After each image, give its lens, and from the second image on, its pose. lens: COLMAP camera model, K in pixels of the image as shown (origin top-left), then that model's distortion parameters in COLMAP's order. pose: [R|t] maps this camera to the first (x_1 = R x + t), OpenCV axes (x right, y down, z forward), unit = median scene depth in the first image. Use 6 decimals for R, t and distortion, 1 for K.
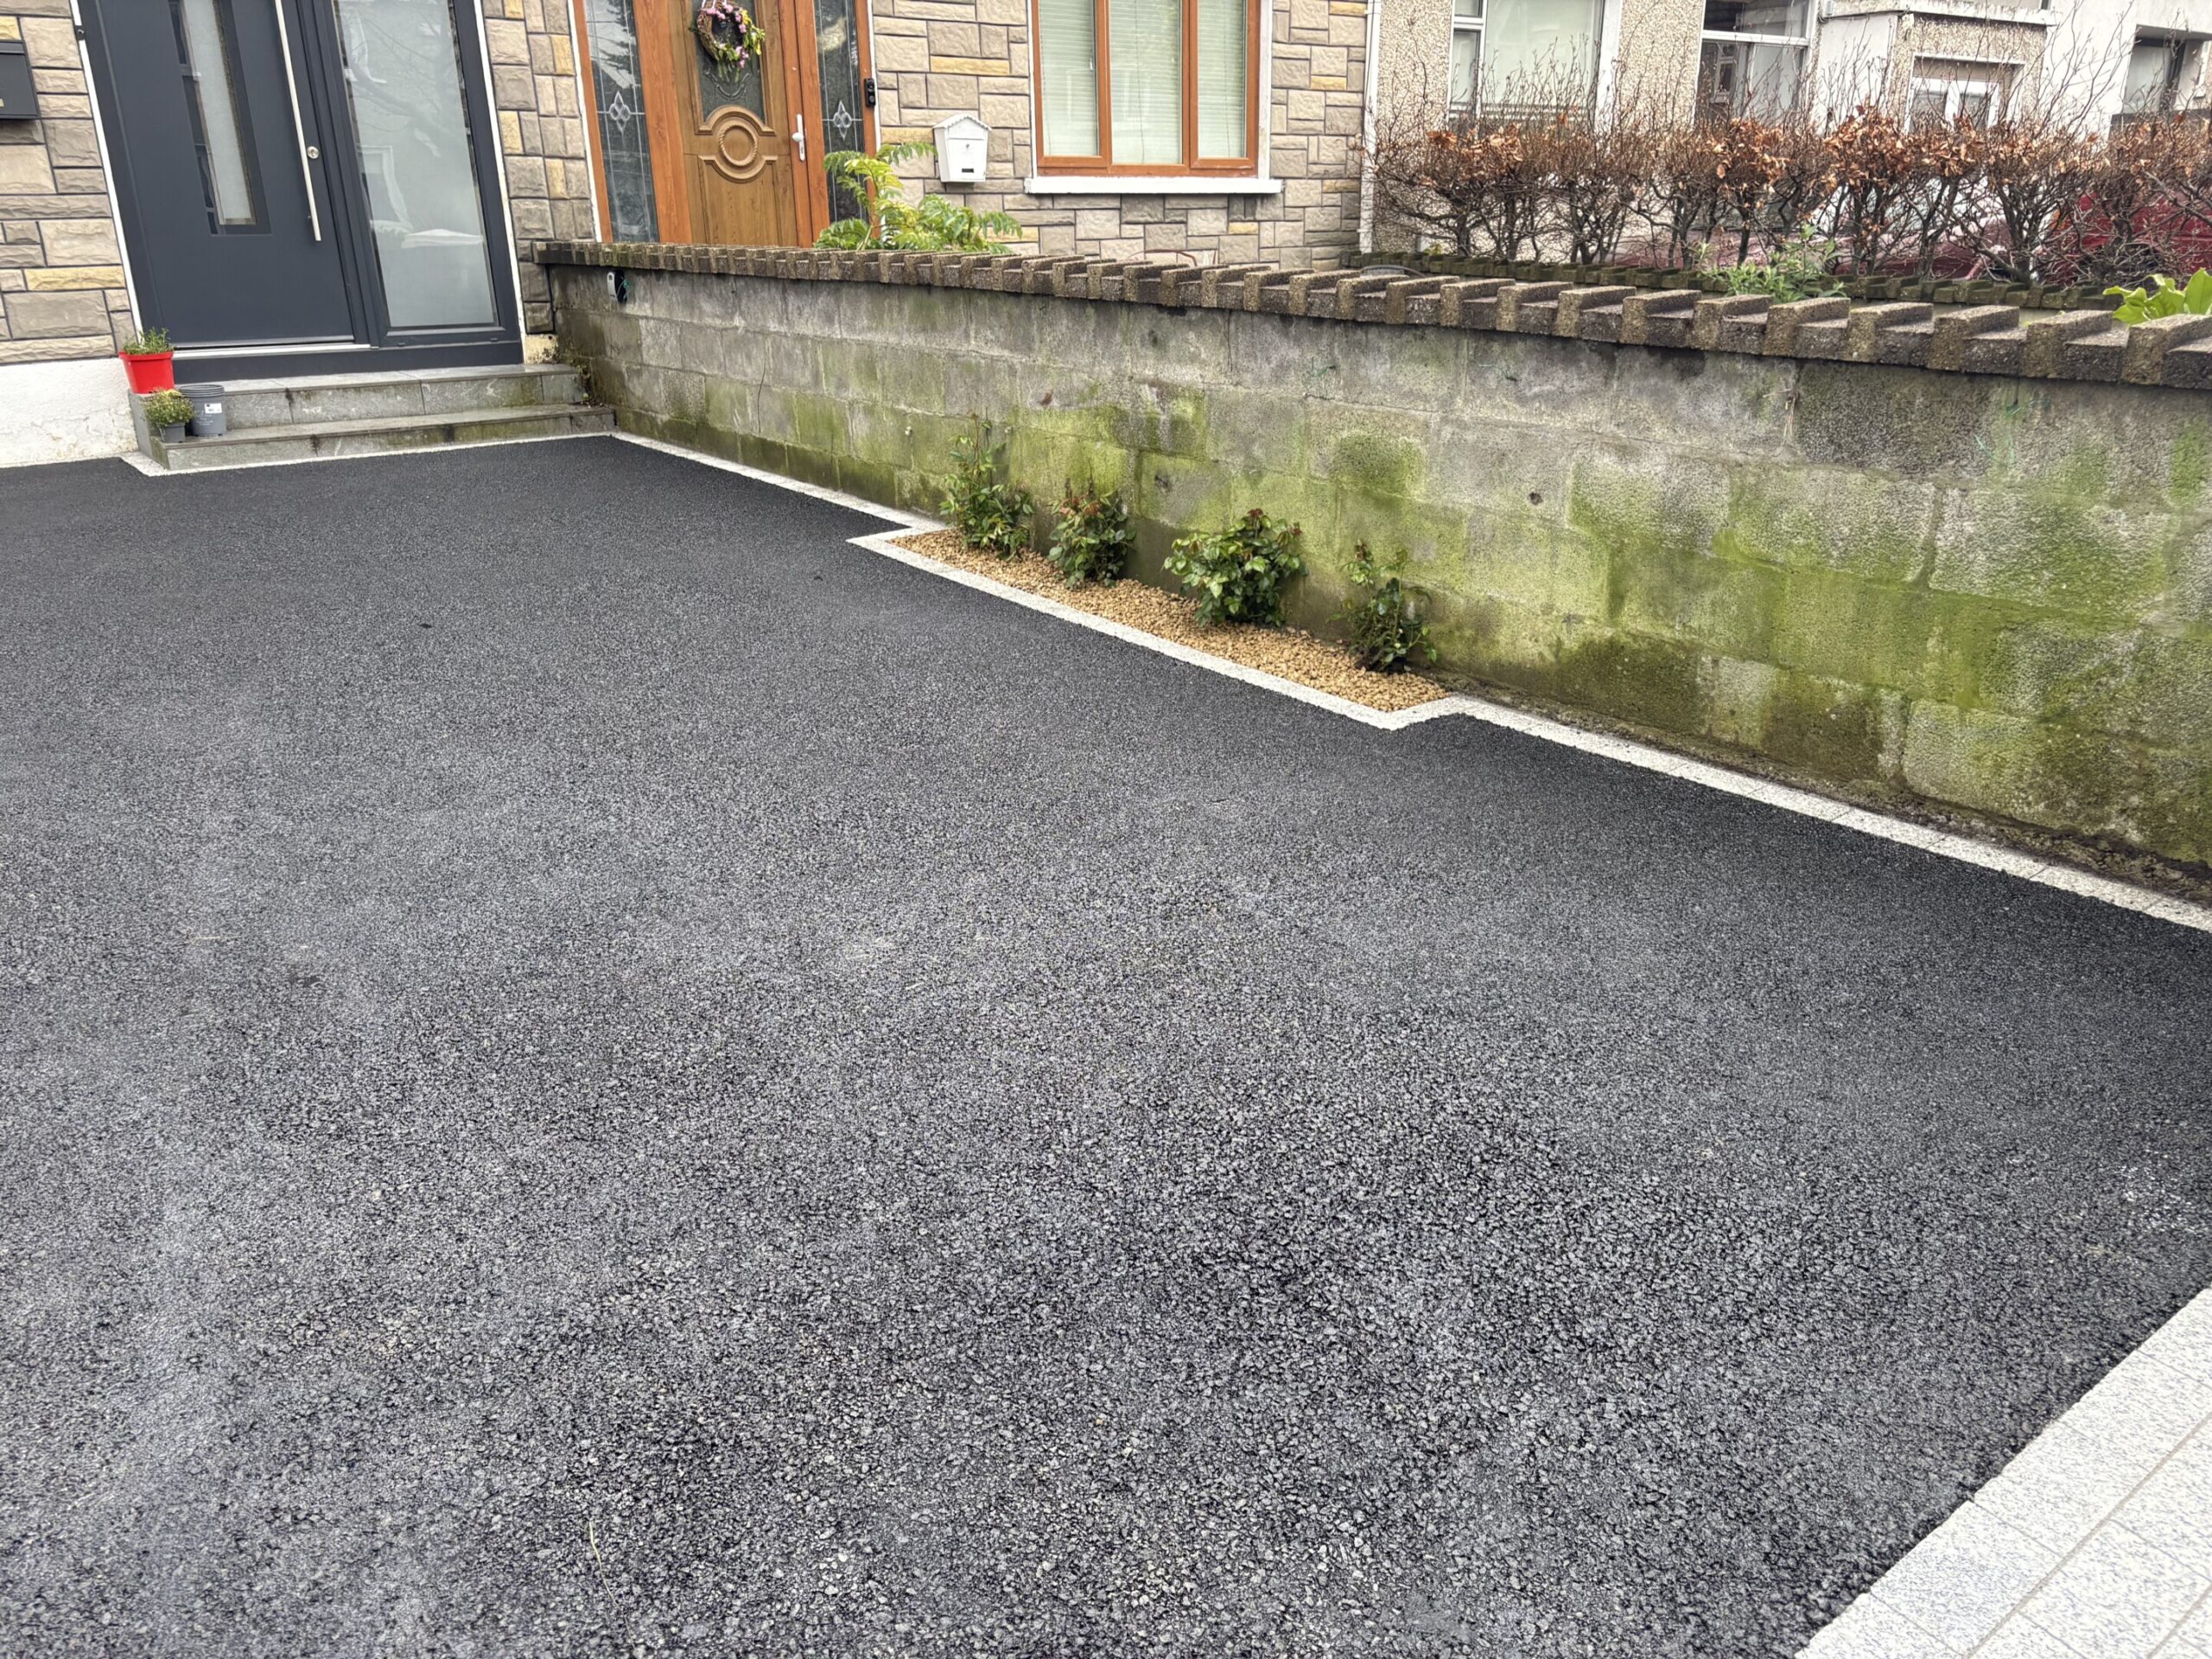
lens RADIAL K [[1668.2, 0, 1087.2], [0, 1668.2, 832.5], [0, 0, 1]] dist [0.050329, -0.051585]
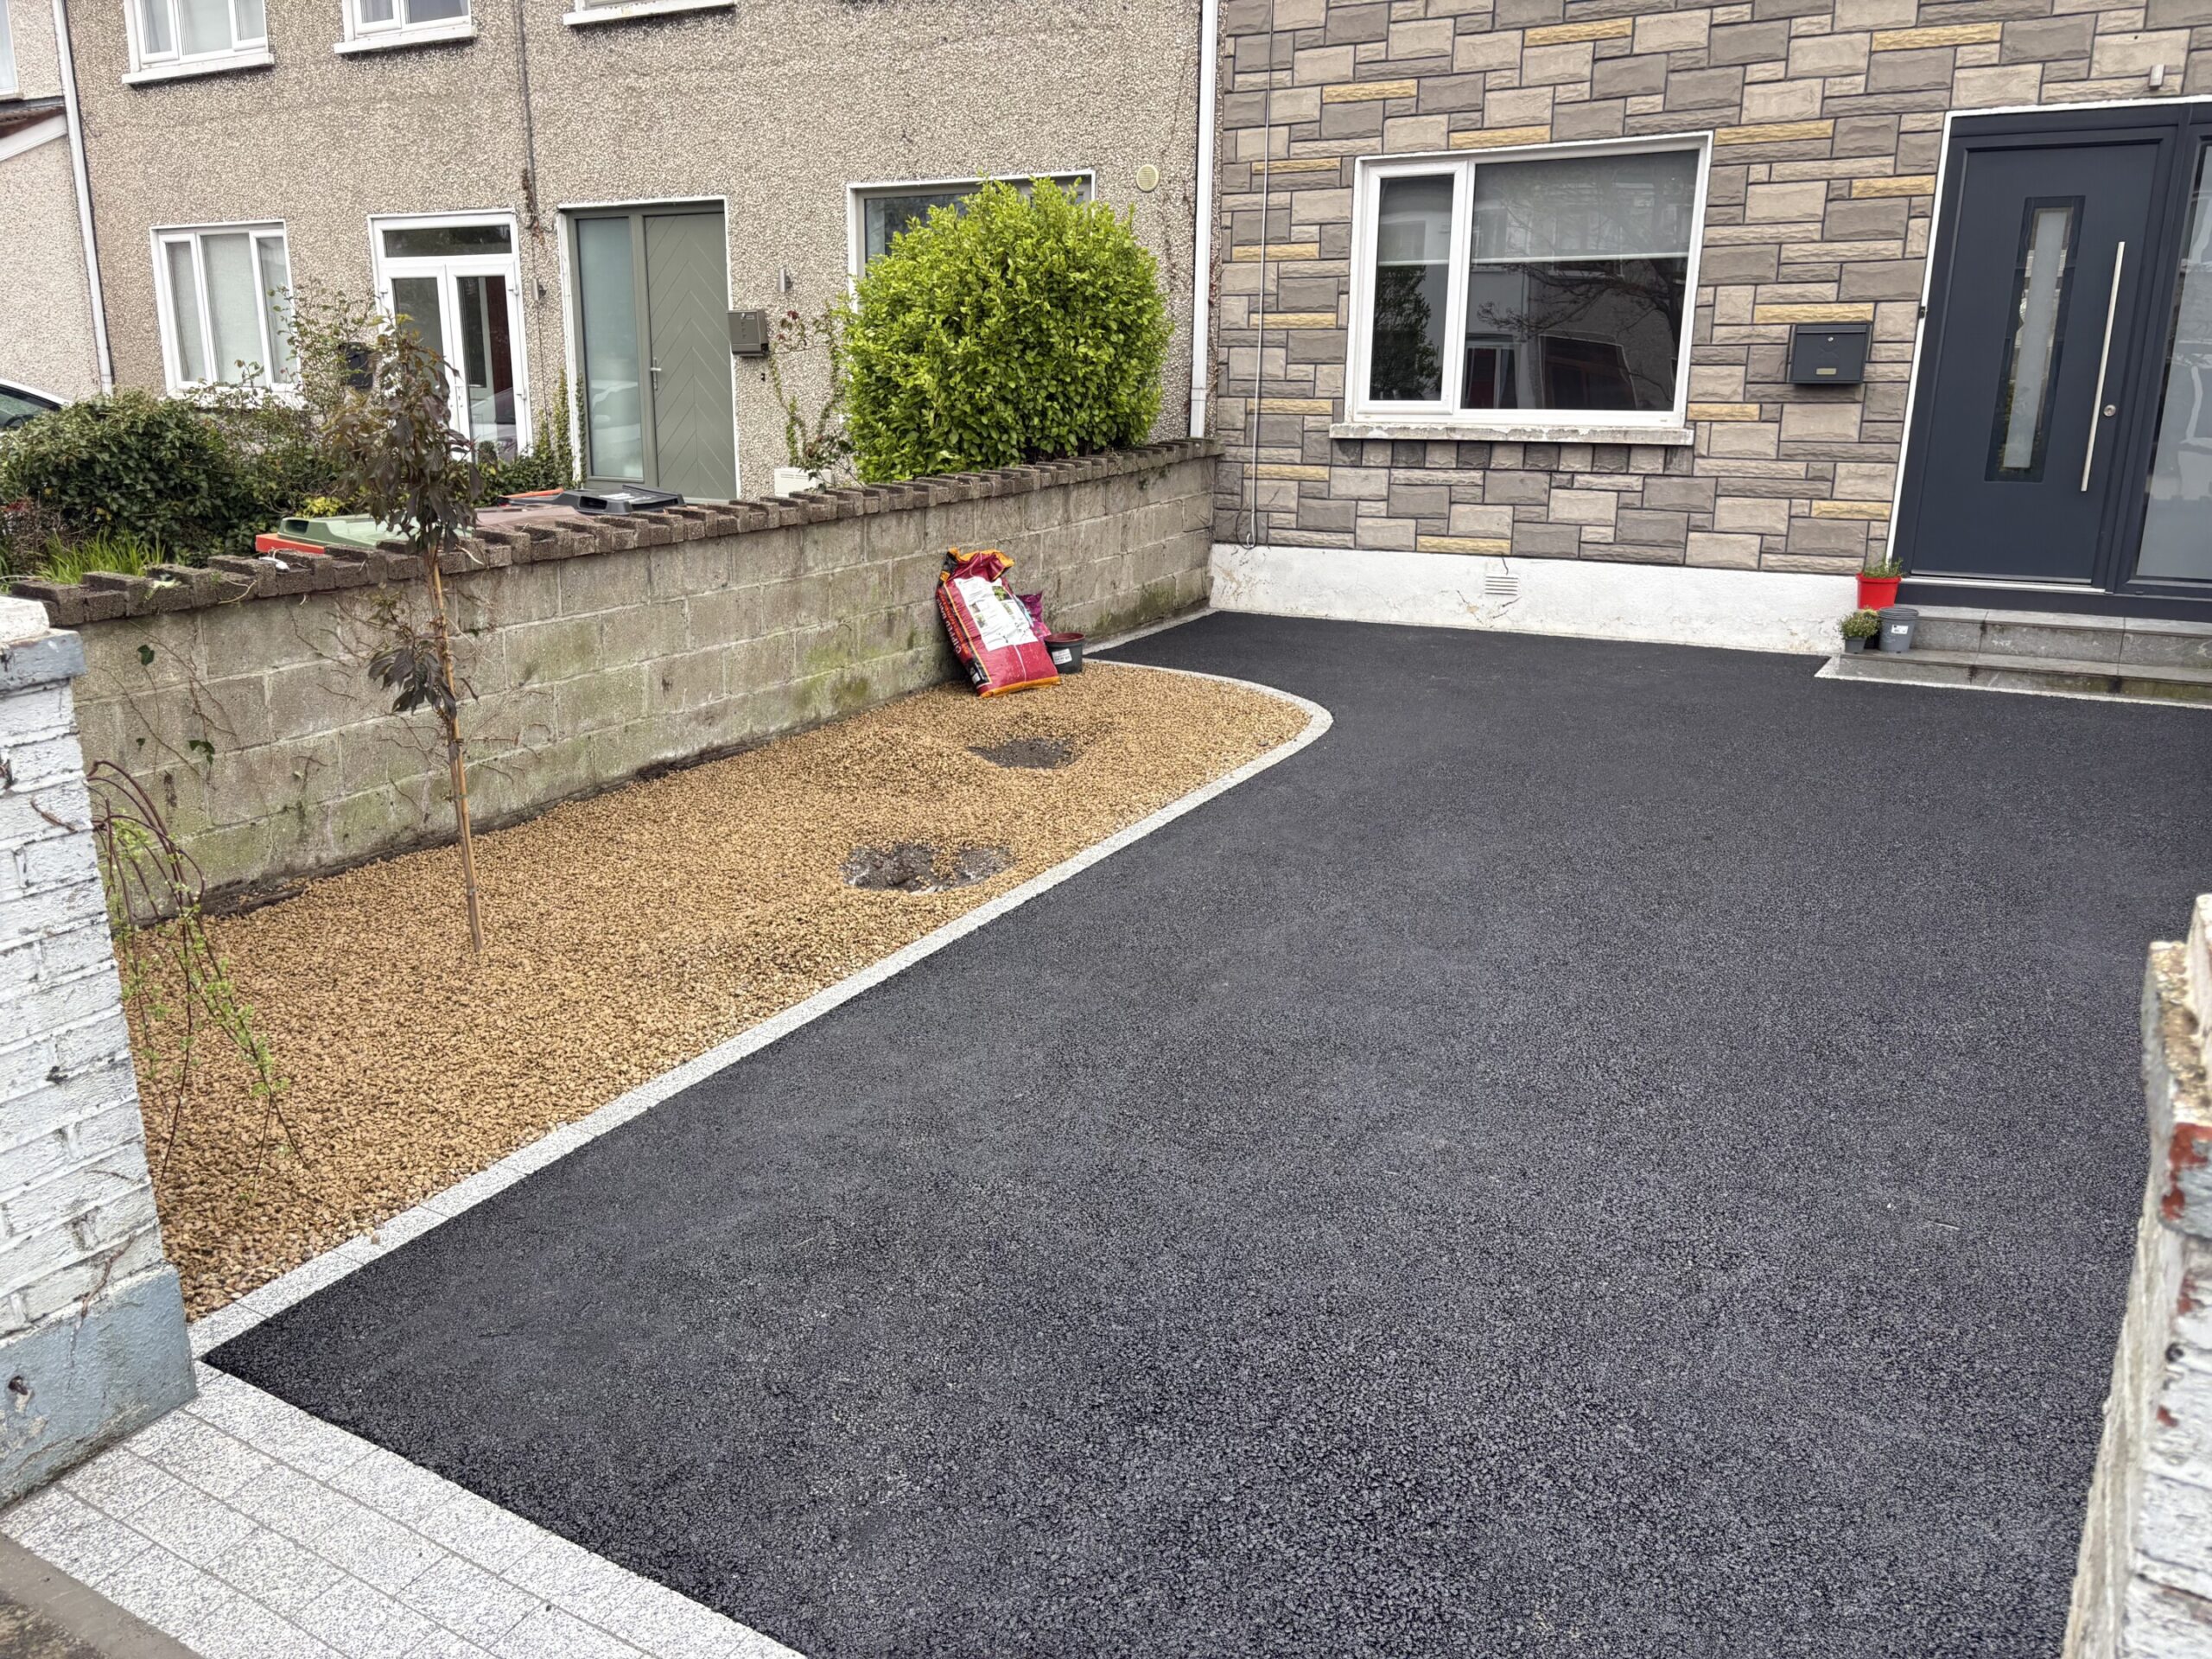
lens RADIAL K [[1668.2, 0, 1099.5], [0, 1668.2, 822.1], [0, 0, 1]] dist [0.050329, -0.051585]
pose [[0.369497, 0.252154, -0.894366, 0.515665], [-0.335971, 0.933619, 0.124418, -0.139527], [0.866369, 0.254509, 0.429685, 0.120950]]
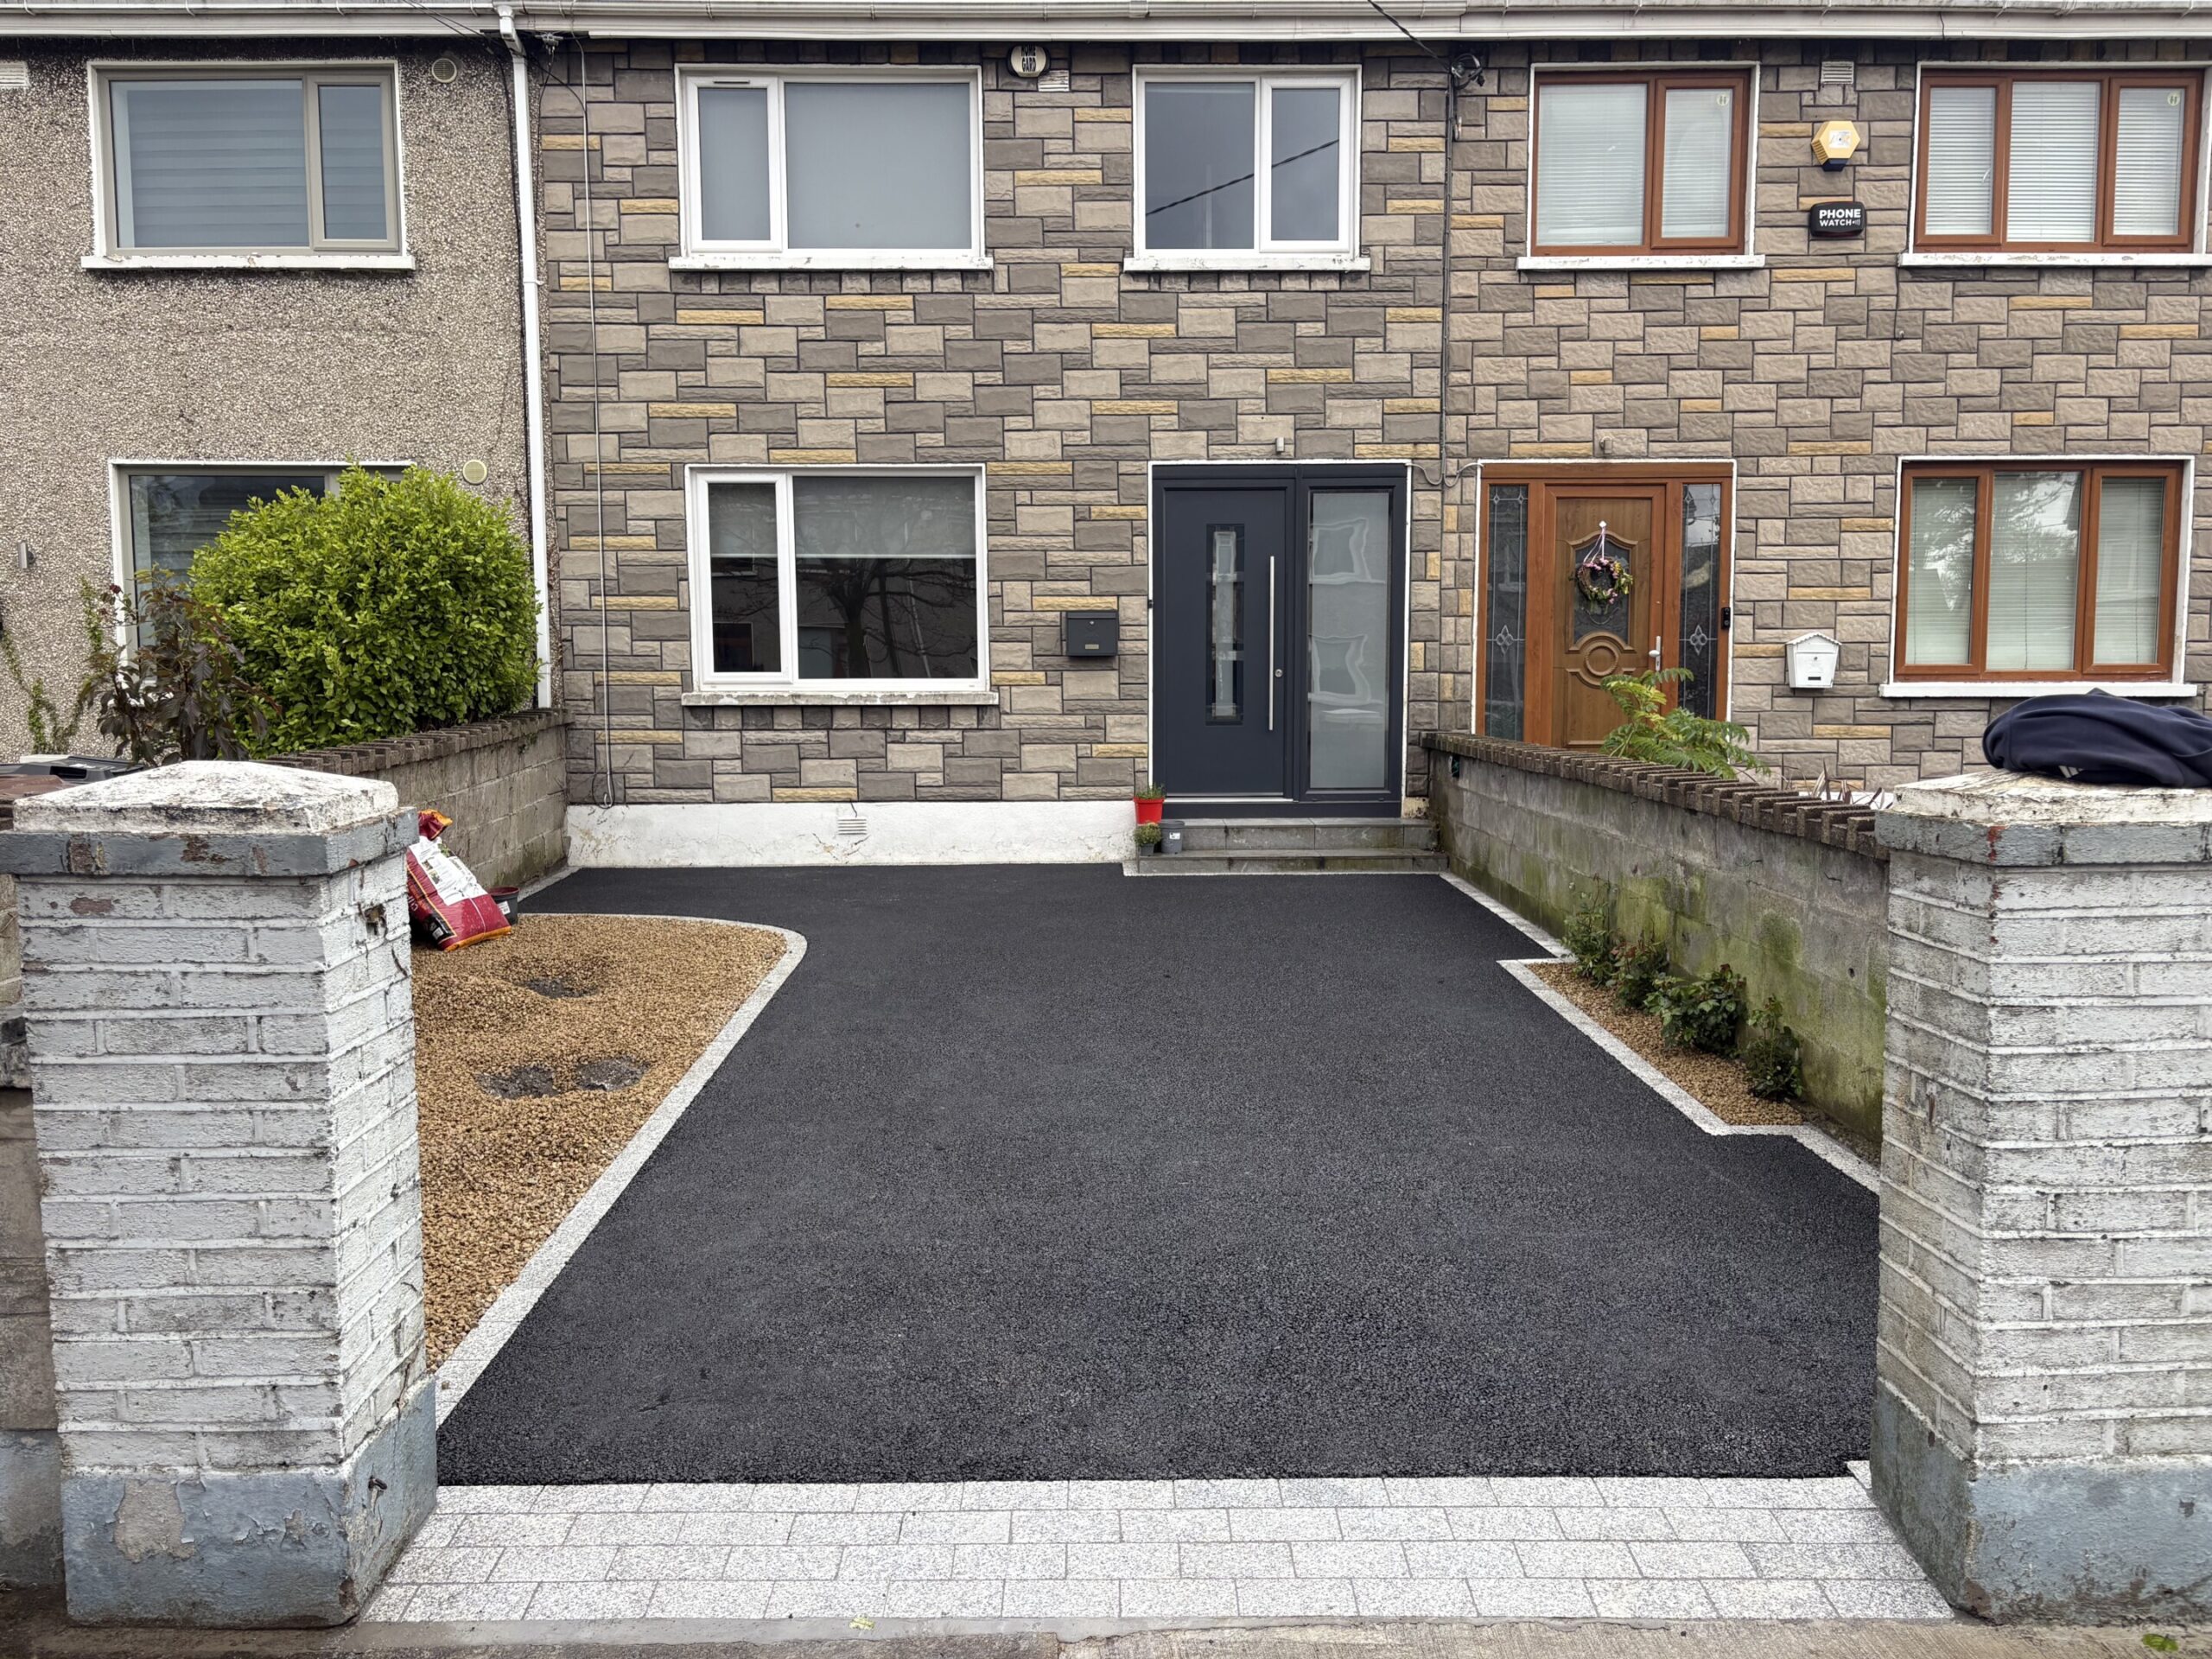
lens RADIAL K [[1668.2, 0, 1107.8], [0, 1668.2, 856.1], [0, 0, 1]] dist [0.050329, -0.051585]
pose [[0.797279, 0.073875, -0.599073, 0.498902], [-0.216626, 0.961385, -0.169744, 0.045909], [0.563399, 0.265108, 0.782495, -0.286773]]
